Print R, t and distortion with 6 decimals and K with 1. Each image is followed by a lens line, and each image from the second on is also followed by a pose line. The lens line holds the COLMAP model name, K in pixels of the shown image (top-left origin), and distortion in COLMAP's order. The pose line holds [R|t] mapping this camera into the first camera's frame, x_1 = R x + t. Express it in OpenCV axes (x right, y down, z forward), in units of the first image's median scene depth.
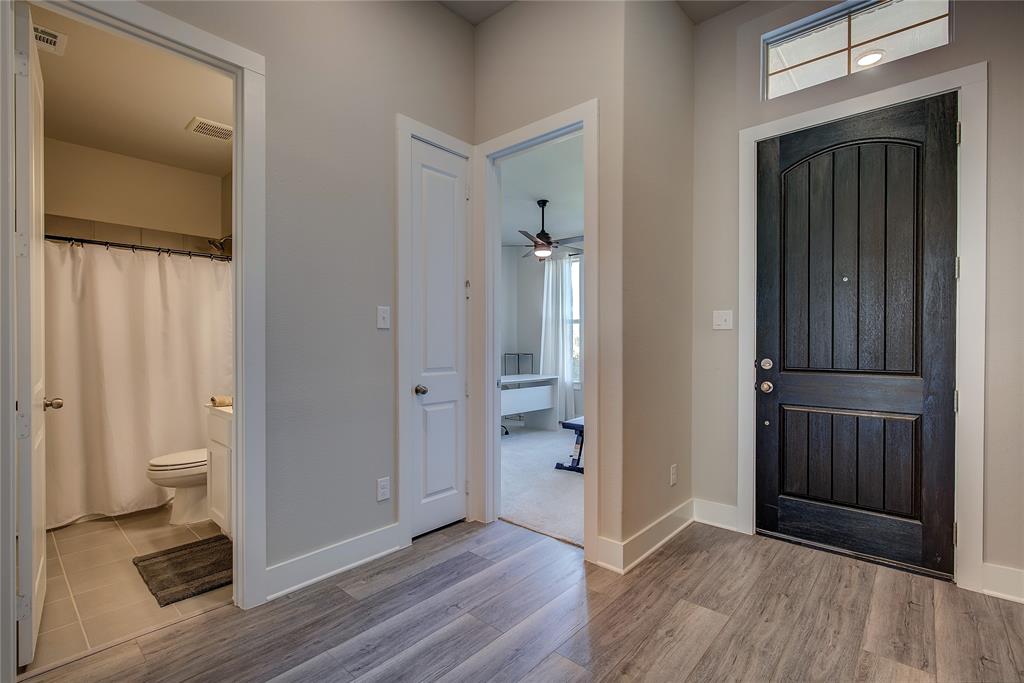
lens RADIAL K [[469.6, 0, 512.4], [0, 469.6, 345.7], [0, 0, 1]] dist [0.014137, -0.003628]
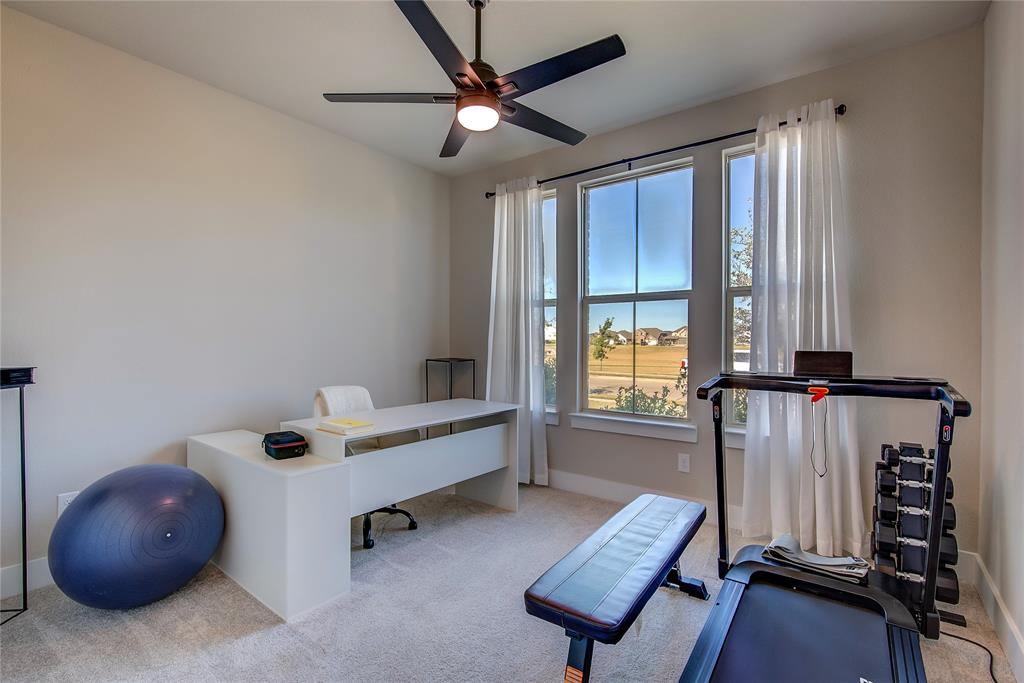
lens RADIAL K [[469.6, 0, 513.0], [0, 469.6, 339.4], [0, 0, 1]] dist [0.014137, -0.003628]
pose [[0.997000, 0.000806, 0.077402, 0.019606], [-0.000370, 0.999984, -0.005644, -0.001928], [-0.077405, 0.005599, 0.996984, 0.182432]]
